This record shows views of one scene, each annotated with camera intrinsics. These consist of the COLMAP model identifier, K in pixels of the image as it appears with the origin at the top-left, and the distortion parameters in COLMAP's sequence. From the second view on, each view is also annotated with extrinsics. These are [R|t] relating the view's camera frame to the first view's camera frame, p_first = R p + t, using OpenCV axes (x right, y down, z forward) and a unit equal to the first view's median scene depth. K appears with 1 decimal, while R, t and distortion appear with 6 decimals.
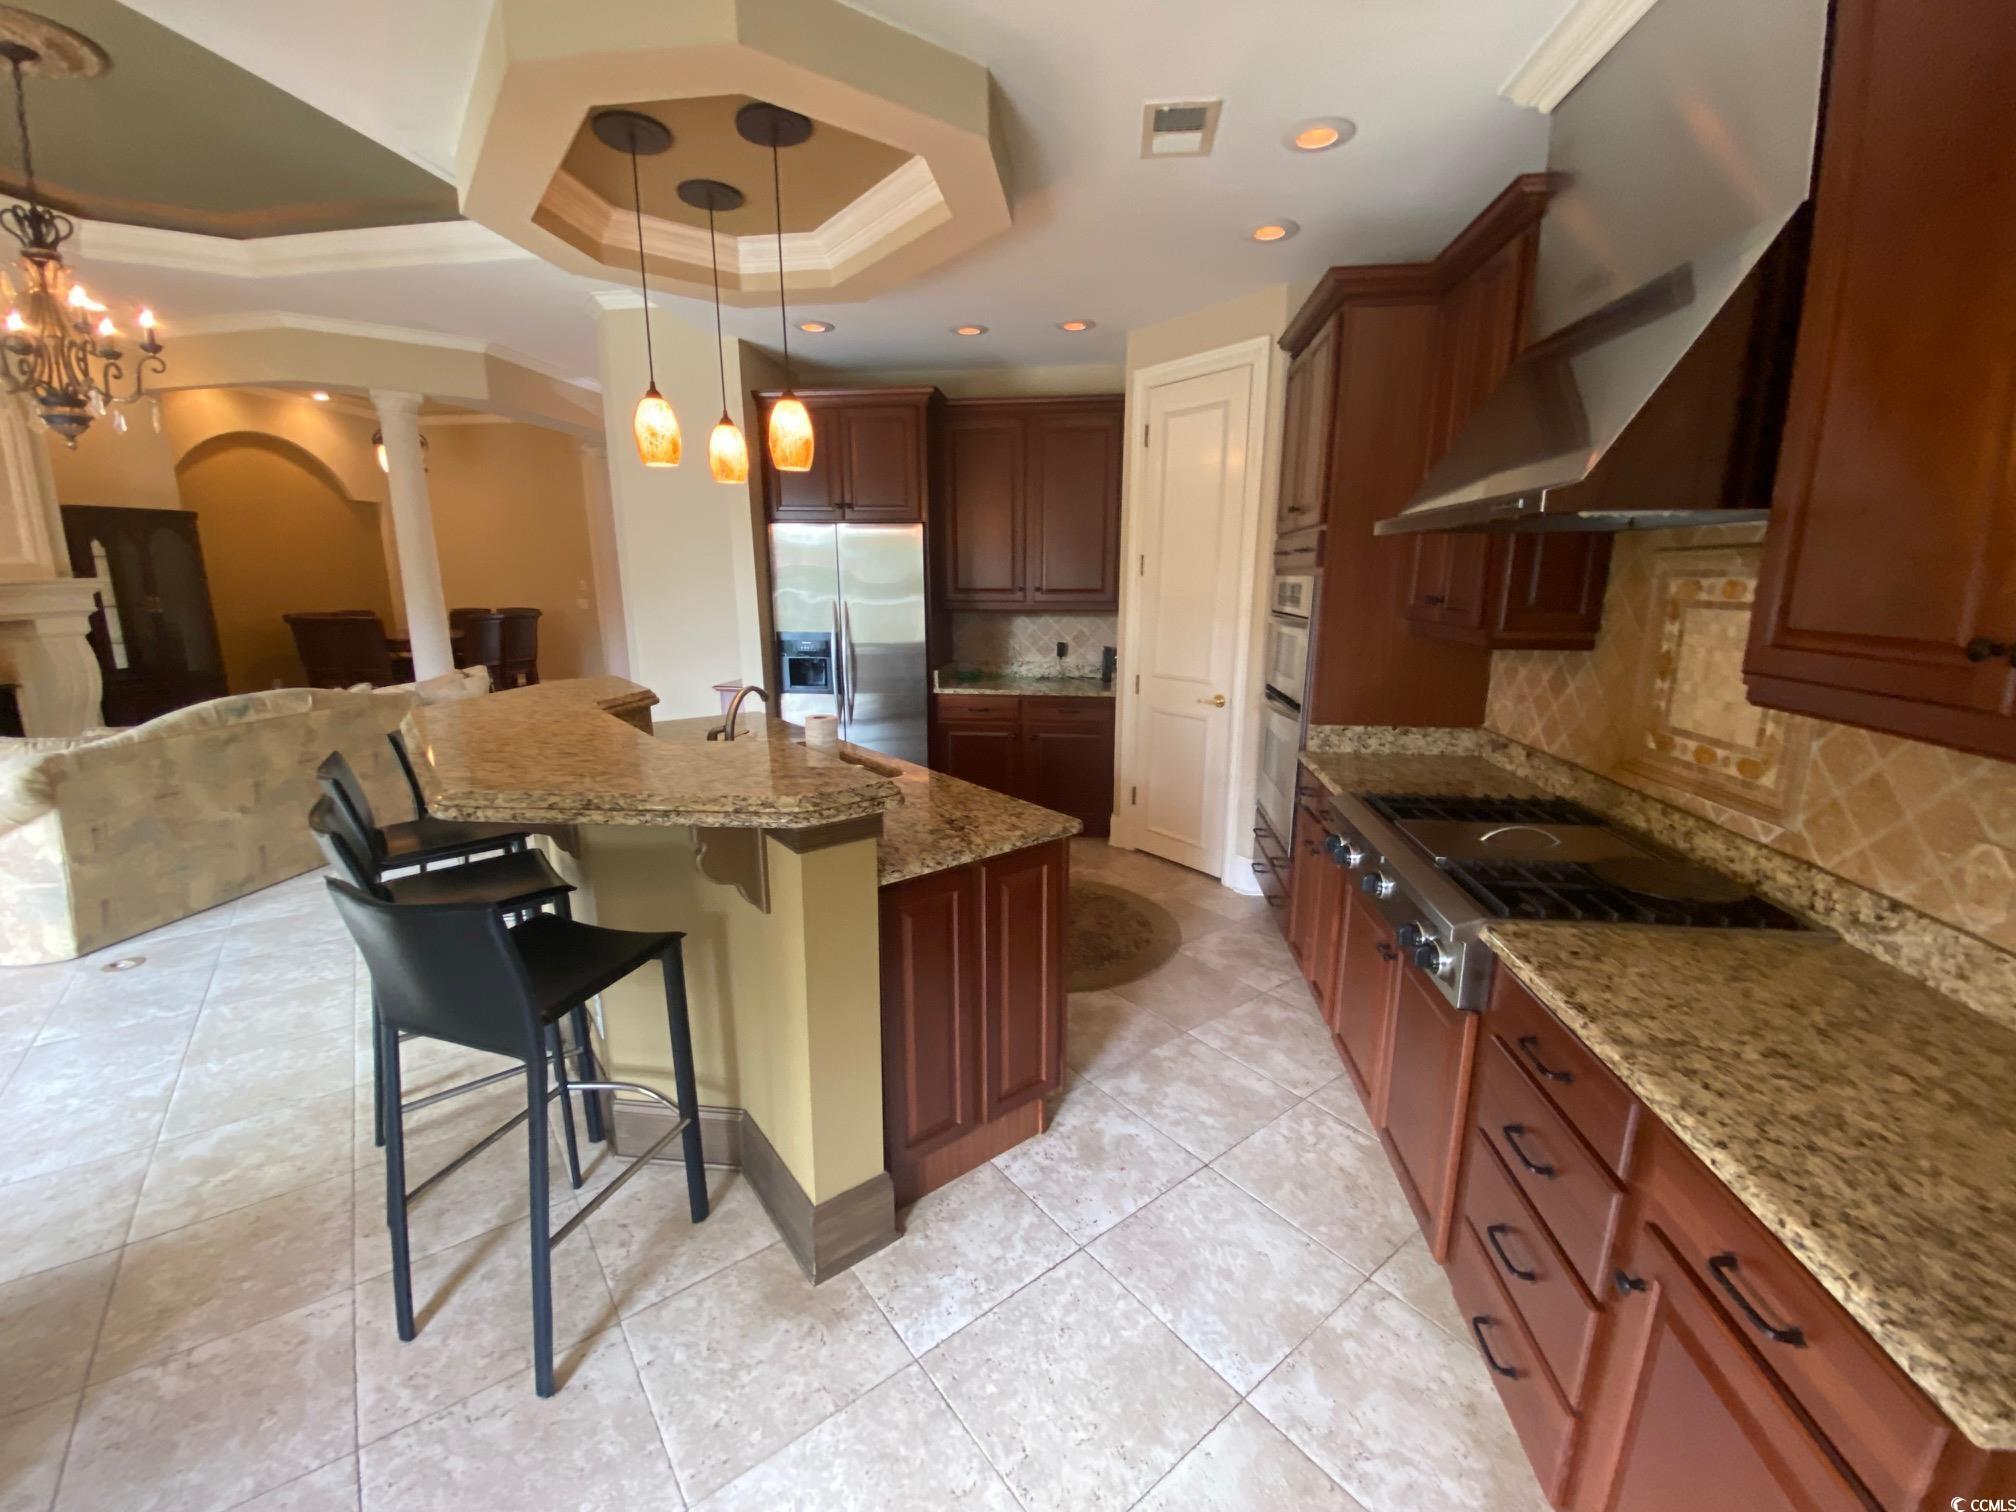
lens RADIAL K [[824.5, 0, 1008.0], [0, 824.5, 756.0], [0, 0, 1]] dist [-0.001367, -0.000346]
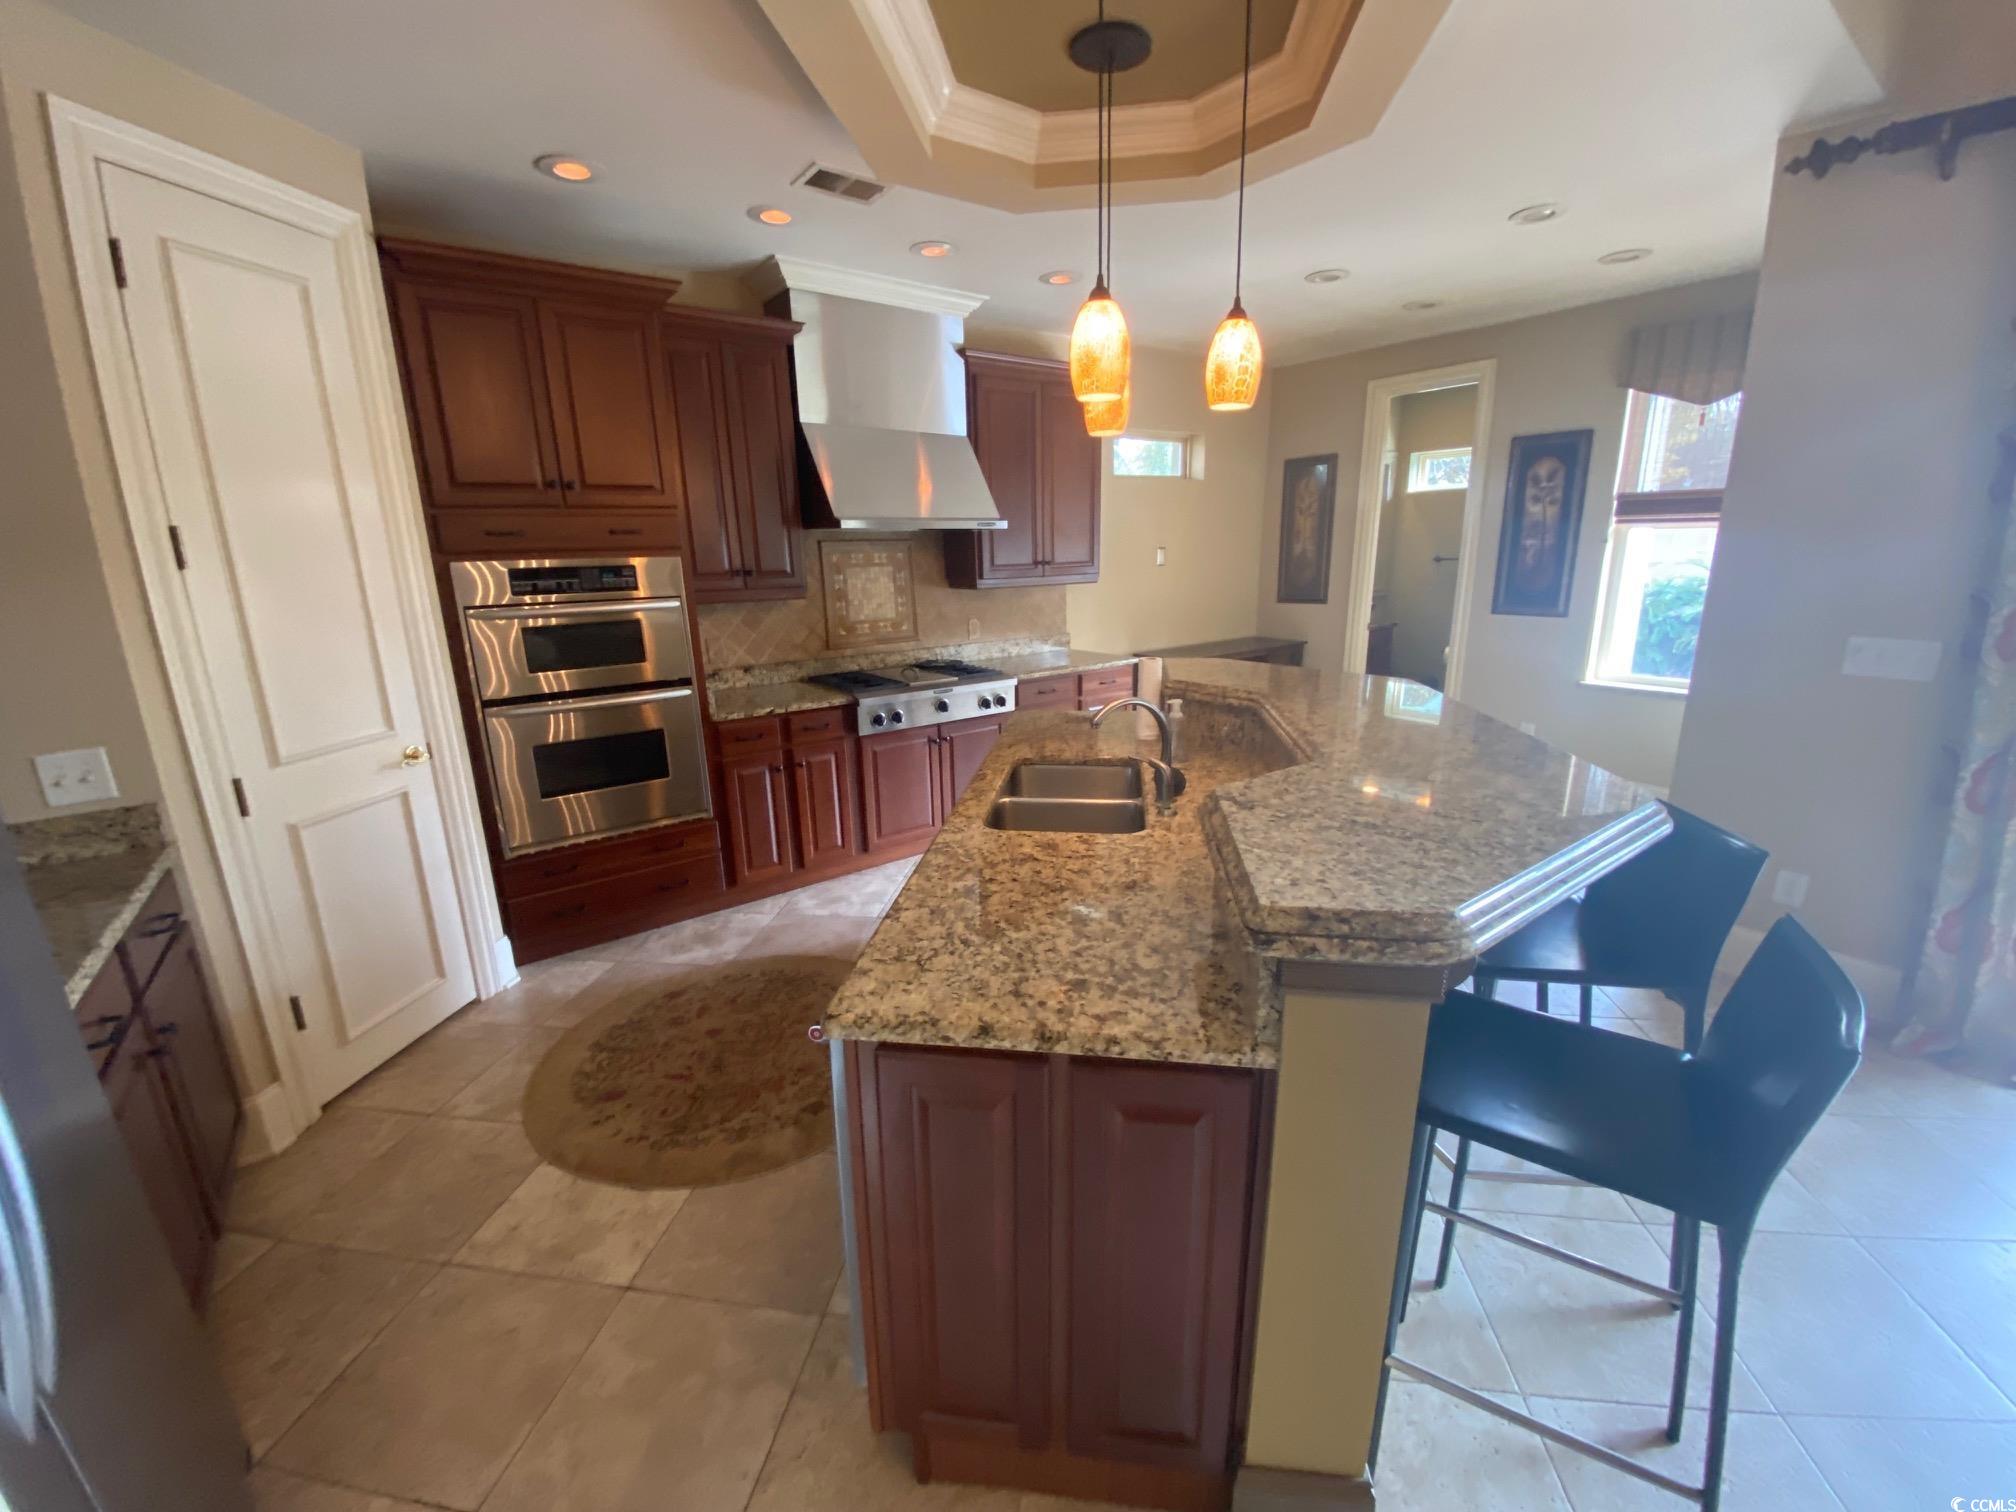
lens RADIAL K [[824.5, 0, 1008.0], [0, 824.5, 756.0], [0, 0, 1]] dist [-0.001367, -0.000346]
pose [[-0.694051, -0.169796, 0.699616, -1.078943], [0.173408, 0.903748, 0.391368, -0.496580], [-0.698729, 0.392948, -0.597804, 2.148682]]
